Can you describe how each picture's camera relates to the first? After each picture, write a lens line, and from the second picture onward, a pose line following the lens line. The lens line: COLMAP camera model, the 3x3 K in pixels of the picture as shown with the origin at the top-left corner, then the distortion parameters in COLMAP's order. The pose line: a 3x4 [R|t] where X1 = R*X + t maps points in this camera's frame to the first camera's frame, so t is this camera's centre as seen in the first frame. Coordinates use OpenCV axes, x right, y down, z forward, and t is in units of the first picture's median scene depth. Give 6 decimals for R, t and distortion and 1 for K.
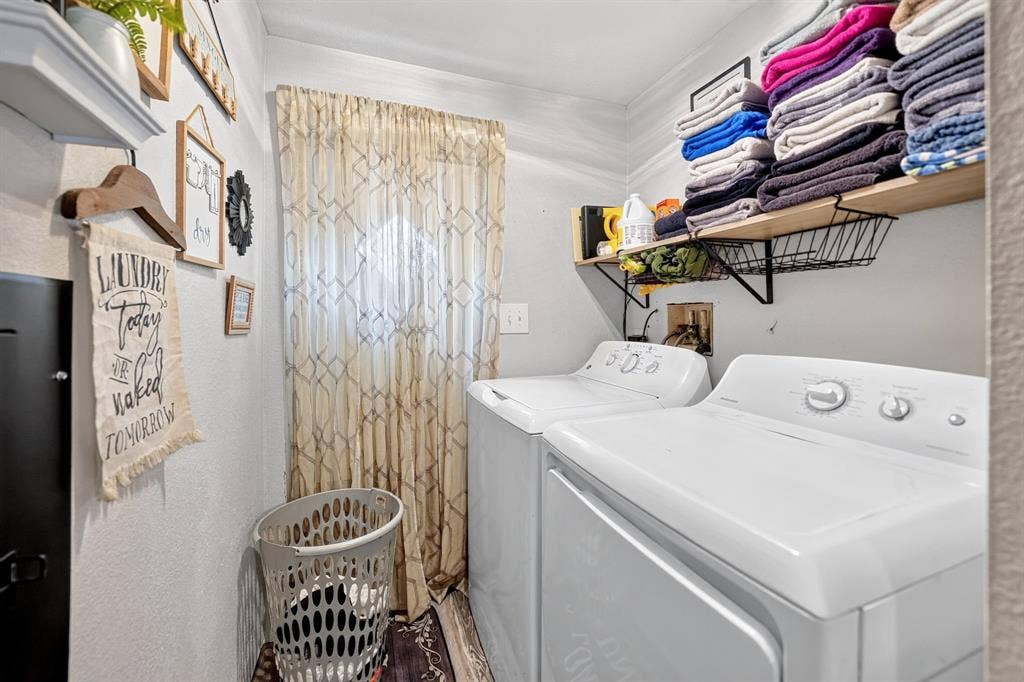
lens RADIAL K [[403.6, 0, 516.1], [0, 403.6, 319.9], [0, 0, 1]] dist [-0.008854, 0.000797]
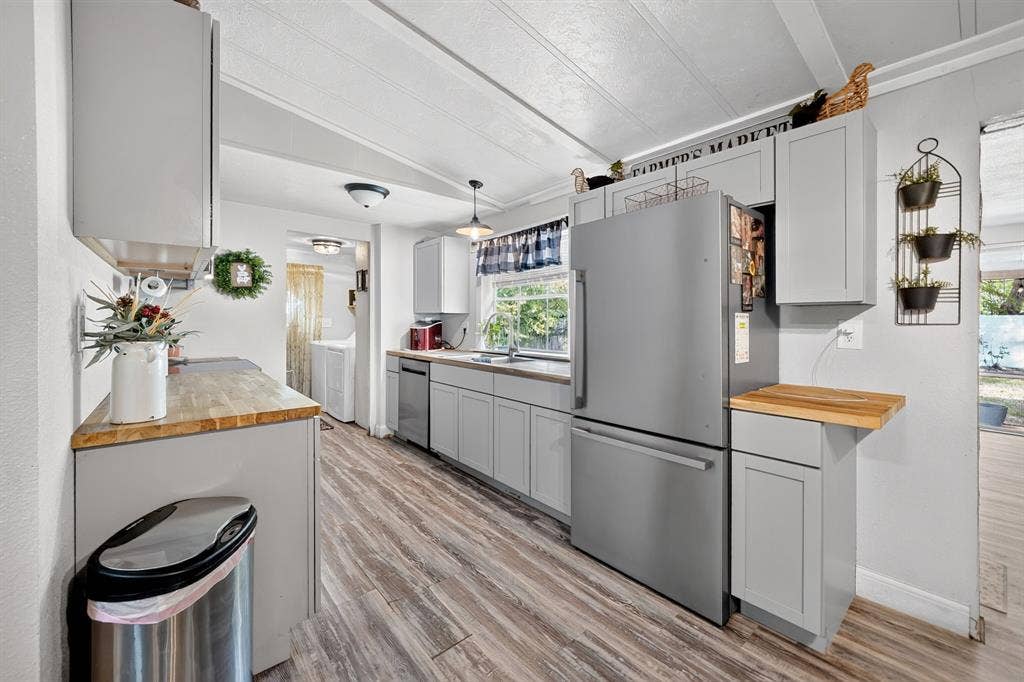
lens RADIAL K [[403.6, 0, 514.8], [0, 403.6, 322.5], [0, 0, 1]] dist [-0.008854, 0.000797]
pose [[0.941048, 0.002533, 0.338264, 0.376921], [-0.003397, 0.999992, 0.001962, -0.020853], [-0.338257, -0.002996, 0.941049, -3.027343]]
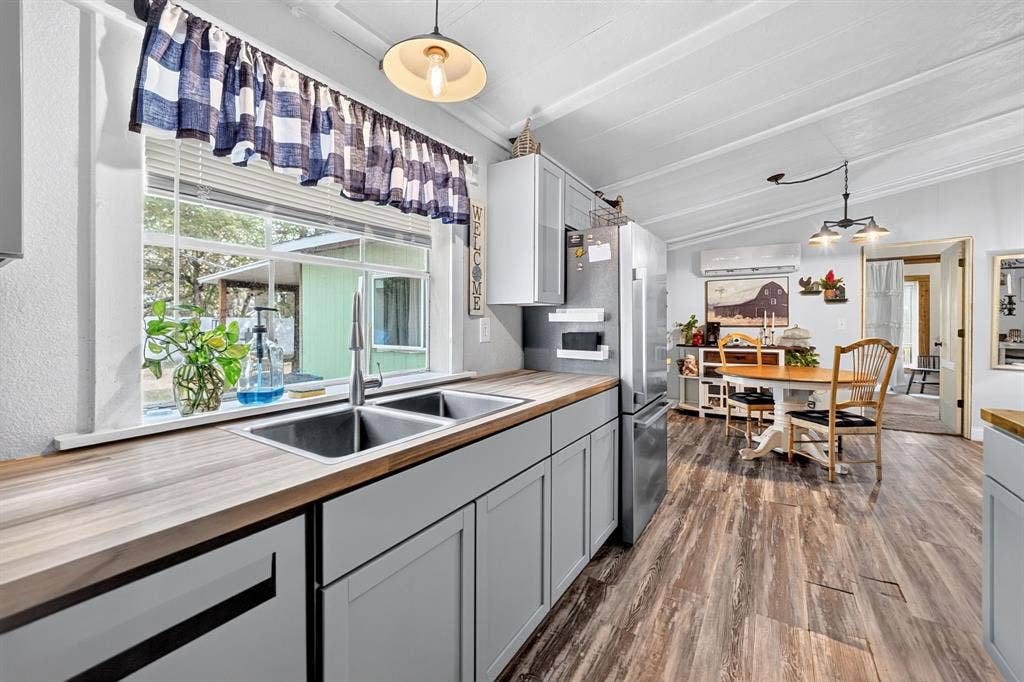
lens RADIAL K [[403.6, 0, 514.9], [0, 403.6, 322.2], [0, 0, 1]] dist [-0.008854, 0.000797]
pose [[-0.594631, 0.001345, 0.803998, 0.175621], [-0.000243, 0.999998, -0.001853, -0.007886], [-0.803999, -0.001297, -0.594629, -0.700960]]
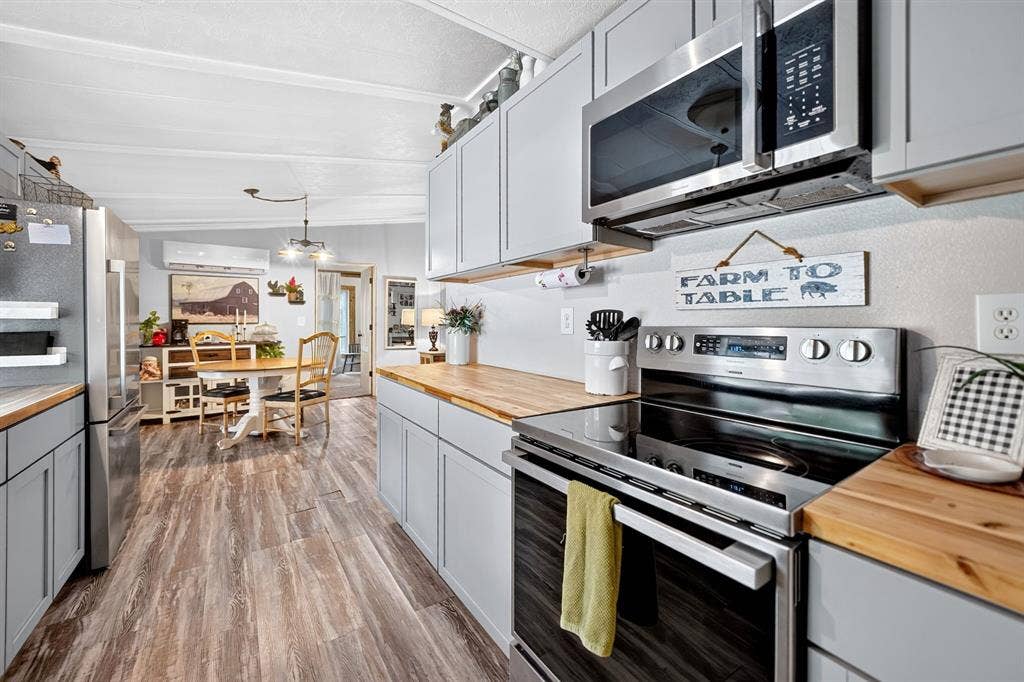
lens RADIAL K [[403.6, 0, 519.3], [0, 403.6, 325.5], [0, 0, 1]] dist [-0.008854, 0.000797]
pose [[-0.967391, 0.000314, -0.253286, 0.128284], [-0.002526, 0.999938, 0.010886, -0.008474], [0.253273, 0.011171, -0.967330, -0.350772]]
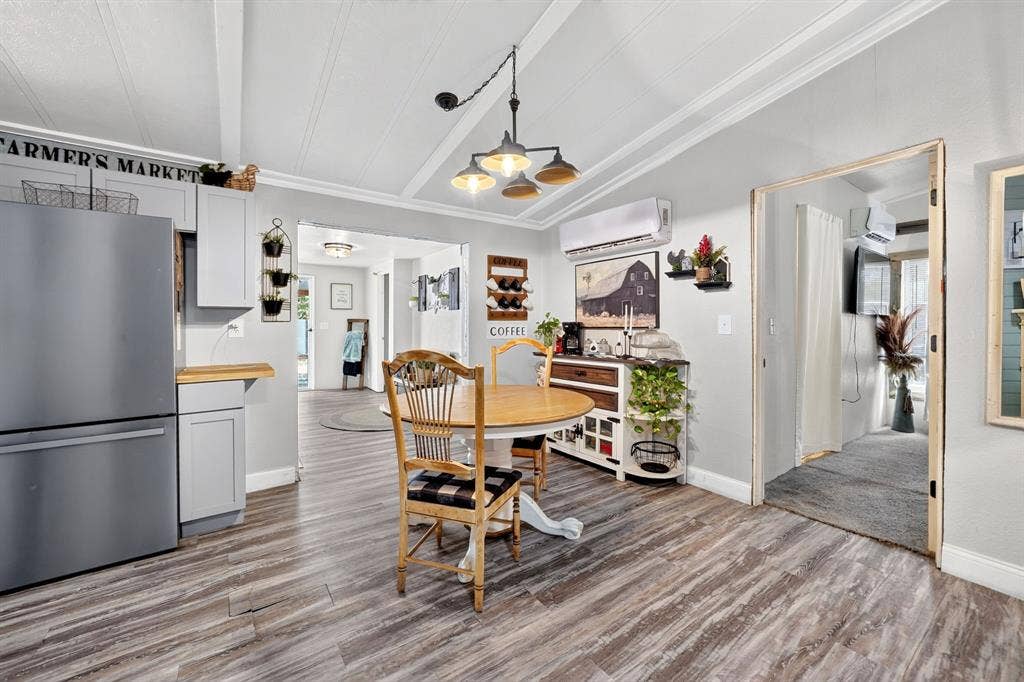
lens RADIAL K [[403.6, 0, 512.4], [0, 403.6, 322.9], [0, 0, 1]] dist [-0.008854, 0.000797]
pose [[-0.247506, 0.004029, 0.968878, -0.351996], [0.001612, 0.999992, -0.003746, -0.002595], [-0.968885, 0.000635, -0.247510, -3.014051]]
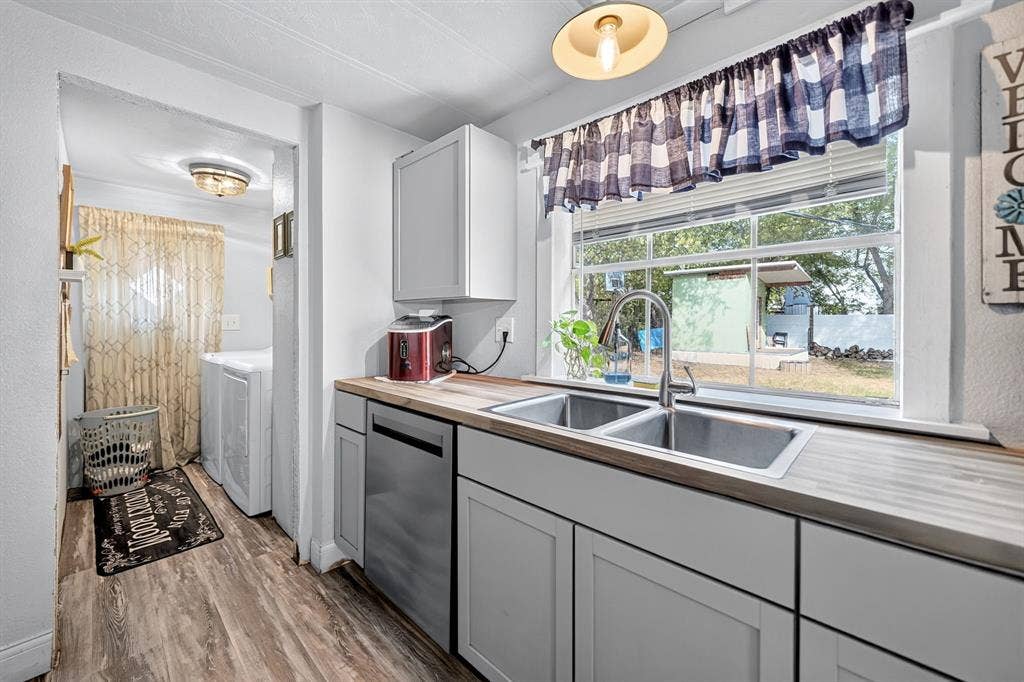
lens RADIAL K [[403.6, 0, 514.5], [0, 403.6, 322.3], [0, 0, 1]] dist [-0.008854, 0.000797]
pose [[0.898134, 0.002238, 0.439716, 0.430895], [-0.001993, 0.999997, -0.001019, -0.004820], [-0.439717, 0.000039, 0.898136, -1.582214]]
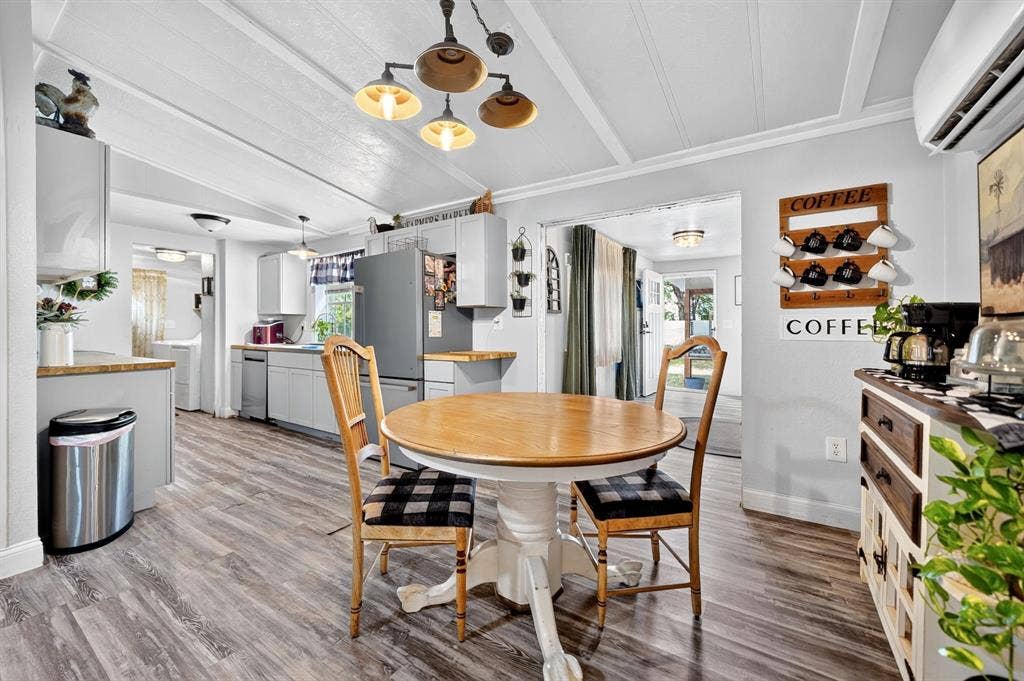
lens RADIAL K [[403.6, 0, 513.4], [0, 403.6, 325.5], [0, 0, 1]] dist [-0.008854, 0.000797]
pose [[0.810816, 0.002637, 0.585296, 0.429615], [0.002085, 0.999970, -0.007393, 0.044156], [-0.585298, 0.007215, 0.810786, -4.123831]]
